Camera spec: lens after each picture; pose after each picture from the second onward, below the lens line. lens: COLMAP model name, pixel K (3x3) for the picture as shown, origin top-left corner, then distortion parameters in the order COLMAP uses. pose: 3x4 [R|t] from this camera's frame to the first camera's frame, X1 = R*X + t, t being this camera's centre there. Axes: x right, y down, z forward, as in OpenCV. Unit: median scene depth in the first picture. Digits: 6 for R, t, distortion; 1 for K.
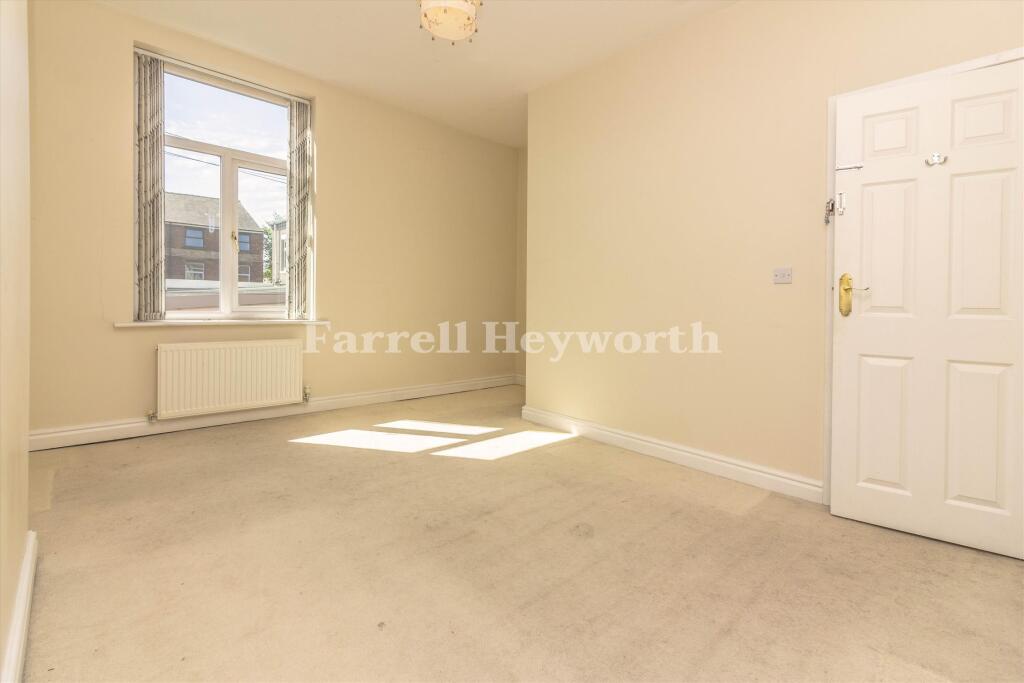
lens RADIAL K [[473.0, 0, 506.1], [0, 473.0, 332.1], [0, 0, 1]] dist [0.010550, -0.000035]
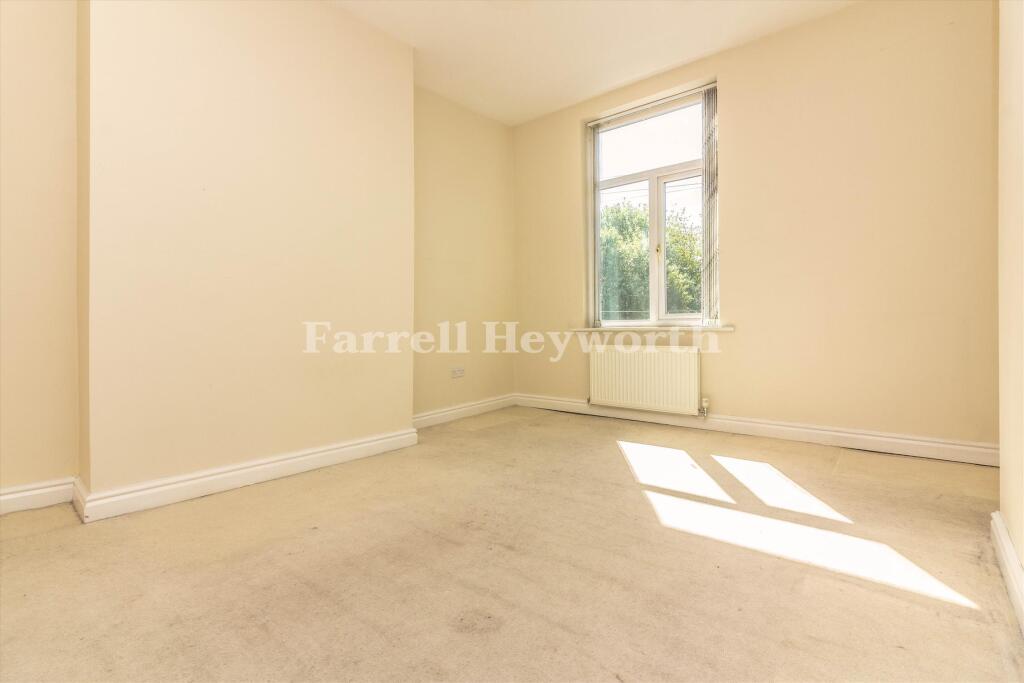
lens RADIAL K [[473.0, 0, 507.6], [0, 473.0, 344.8], [0, 0, 1]] dist [0.010550, -0.000035]
pose [[0.111291, 0.008076, -0.993755, 0.537560], [-0.043664, 0.999041, 0.003229, 0.030334], [0.992828, 0.043032, 0.111536, 0.646749]]
